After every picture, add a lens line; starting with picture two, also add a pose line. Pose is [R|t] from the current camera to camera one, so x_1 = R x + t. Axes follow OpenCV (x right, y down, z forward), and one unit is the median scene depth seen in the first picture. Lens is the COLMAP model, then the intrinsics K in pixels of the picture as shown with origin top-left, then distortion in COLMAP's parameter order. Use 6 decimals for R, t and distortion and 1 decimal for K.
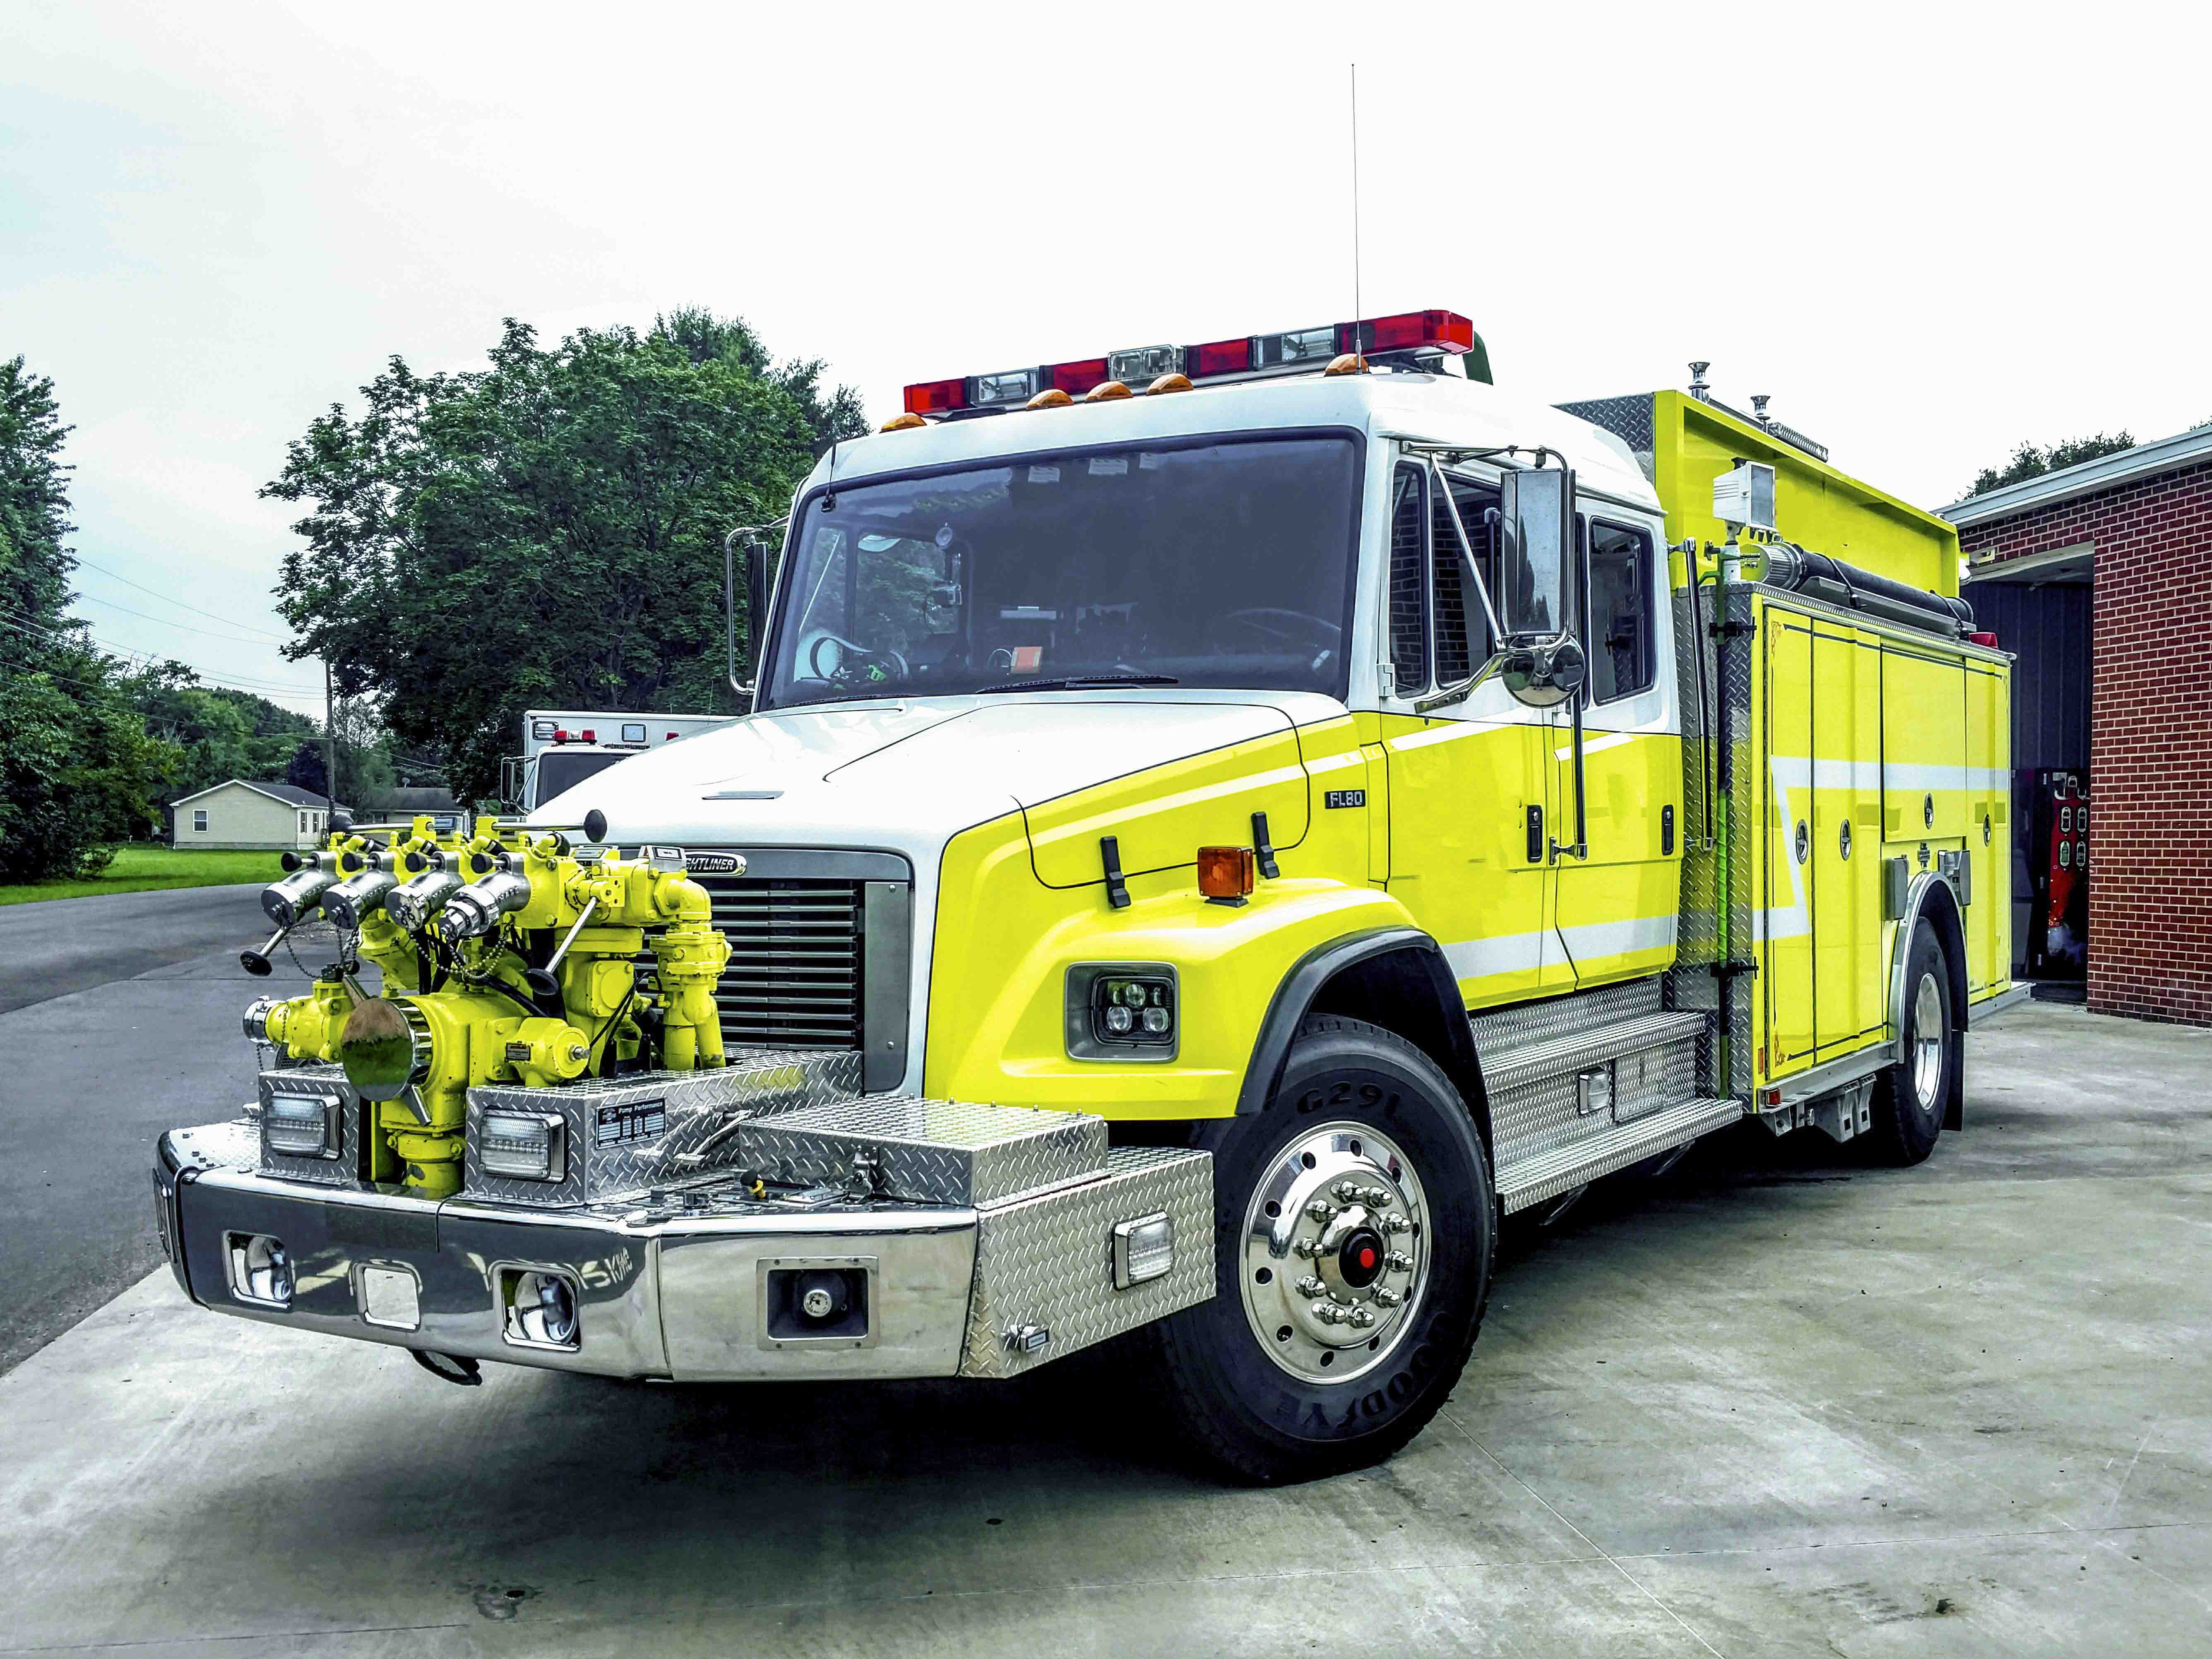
lens RADIAL K [[2296.9, 0, 1100.9], [0, 2296.9, 787.8], [0, 0, 1]] dist [0.152161, -0.330459]
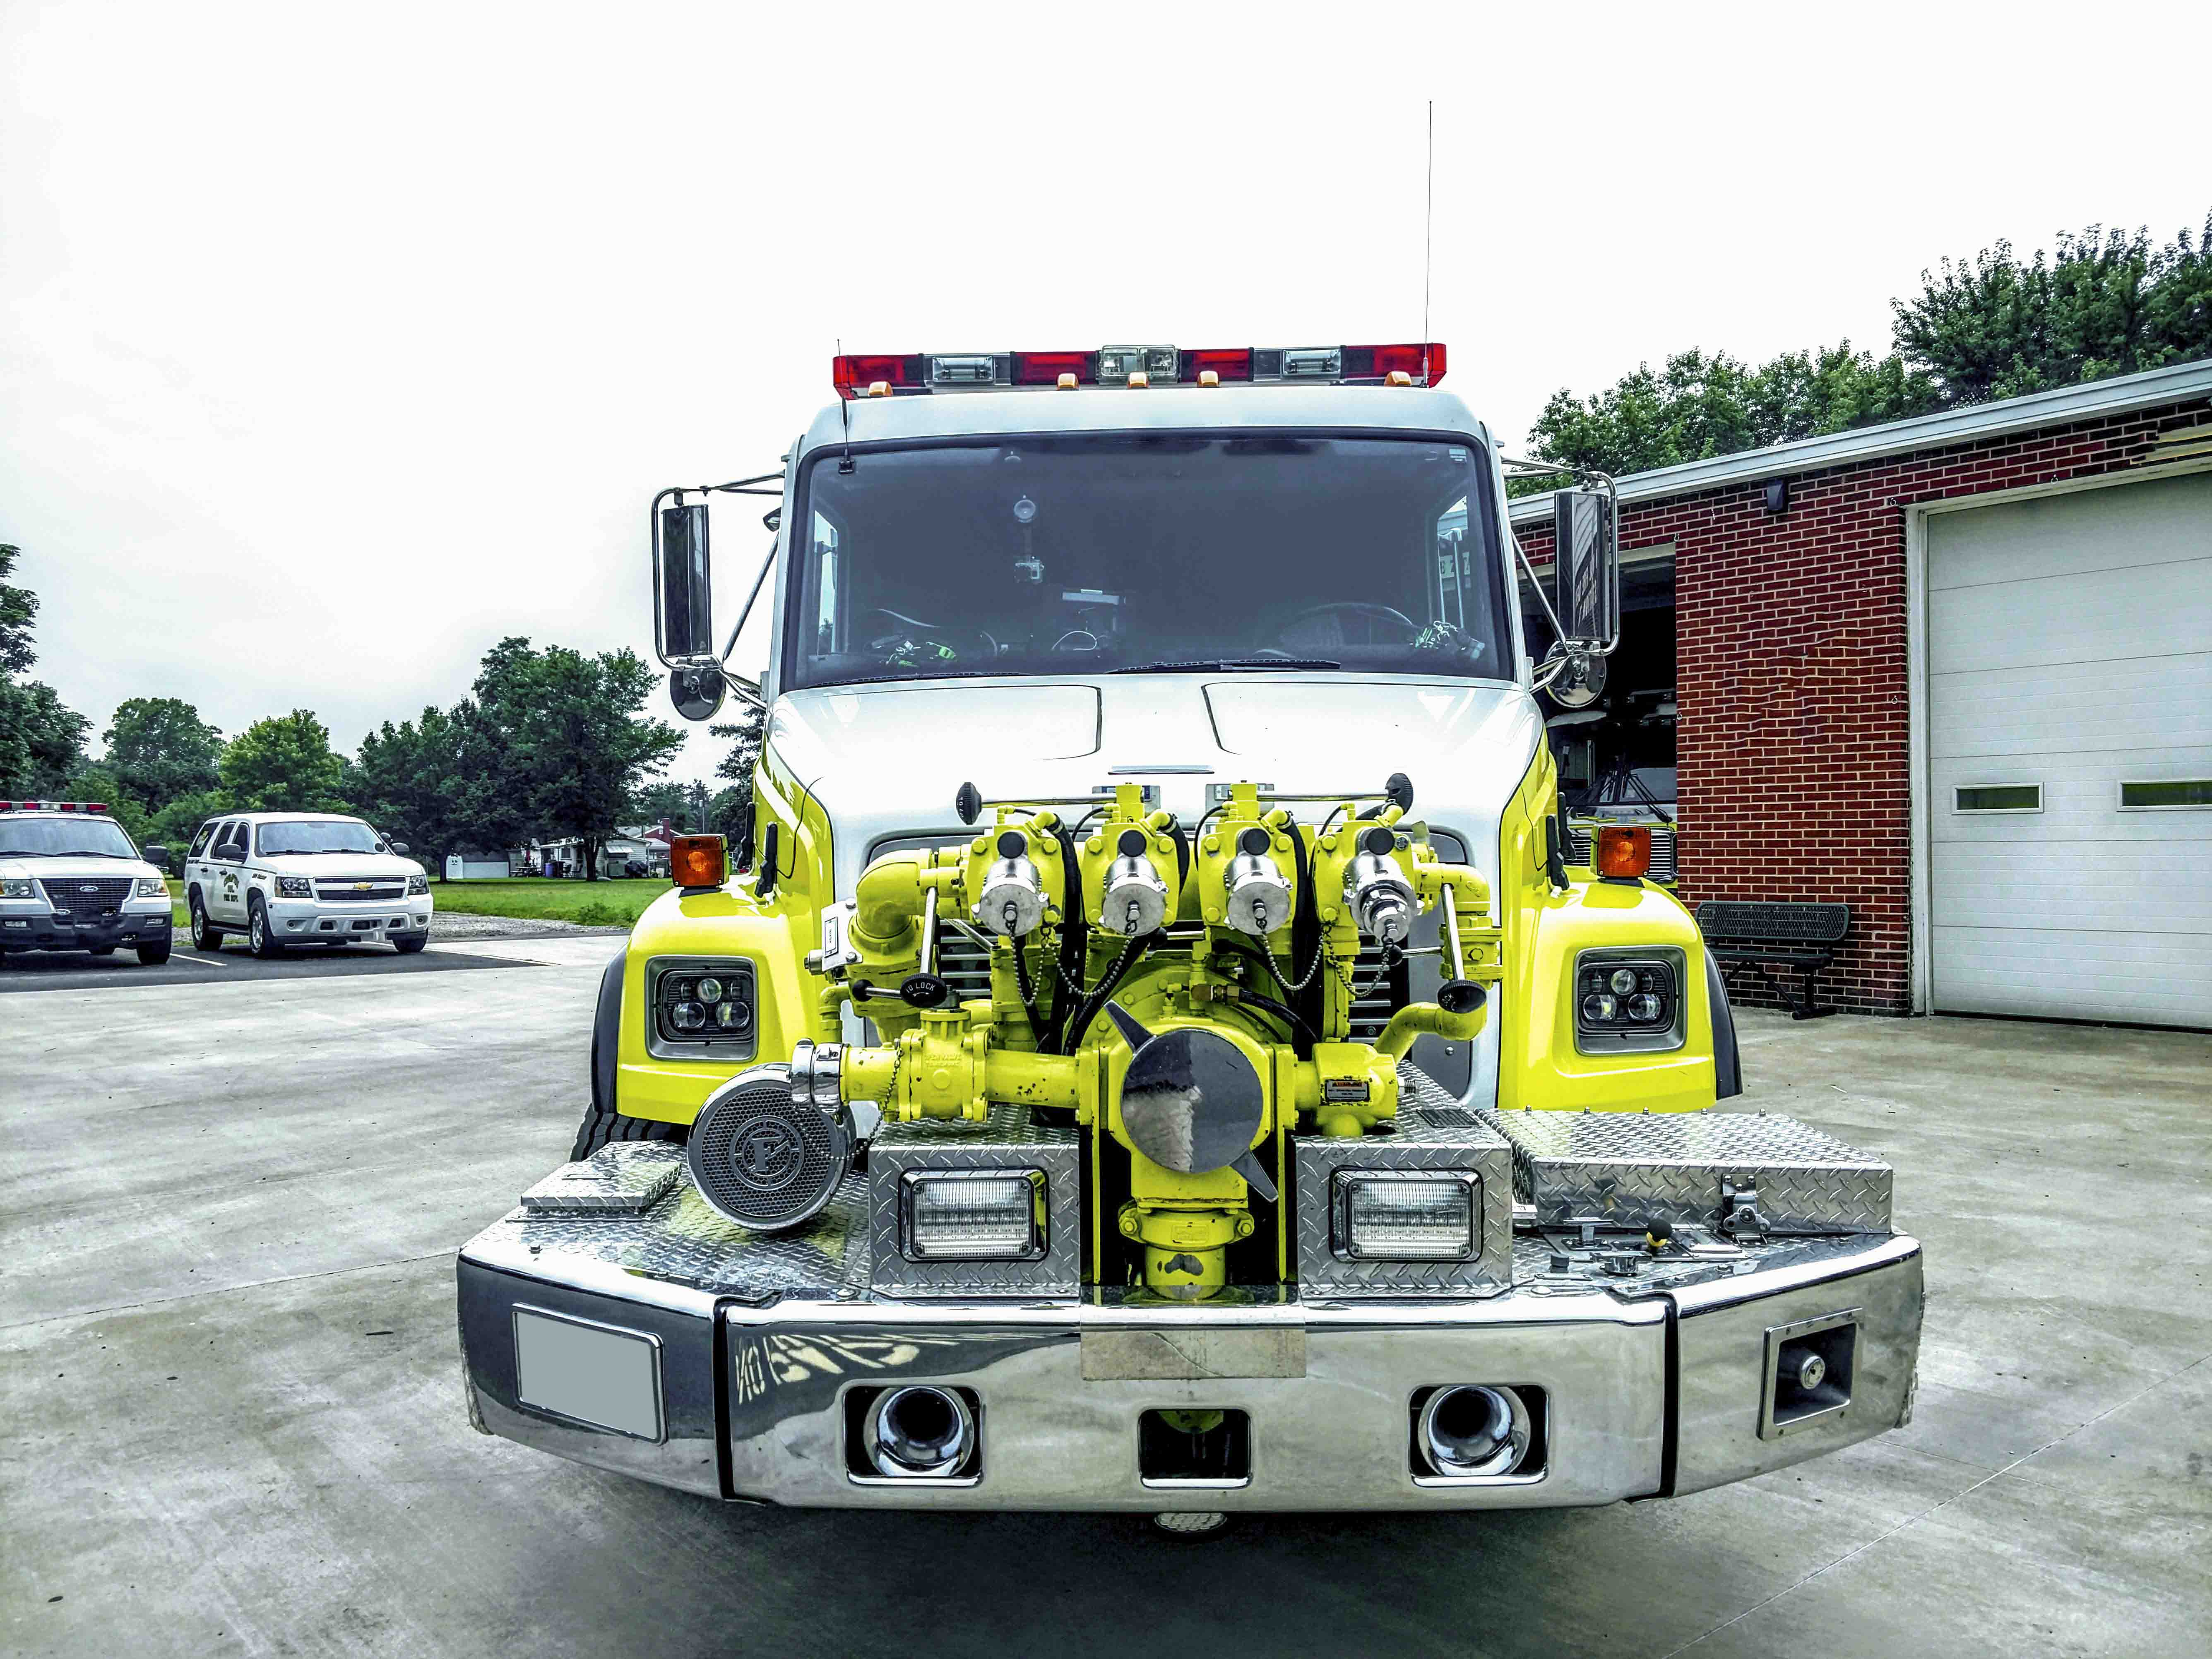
lens RADIAL K [[1707.4, 0, 1106.0], [0, 1707.4, 829.5], [0, 0, 1]] dist [0.077413, -0.097889]
pose [[0.853818, -0.001438, 0.520570, -0.536724], [-0.003306, 0.999961, 0.008185, 0.022158], [-0.520562, -0.008709, 0.853780, 0.503142]]
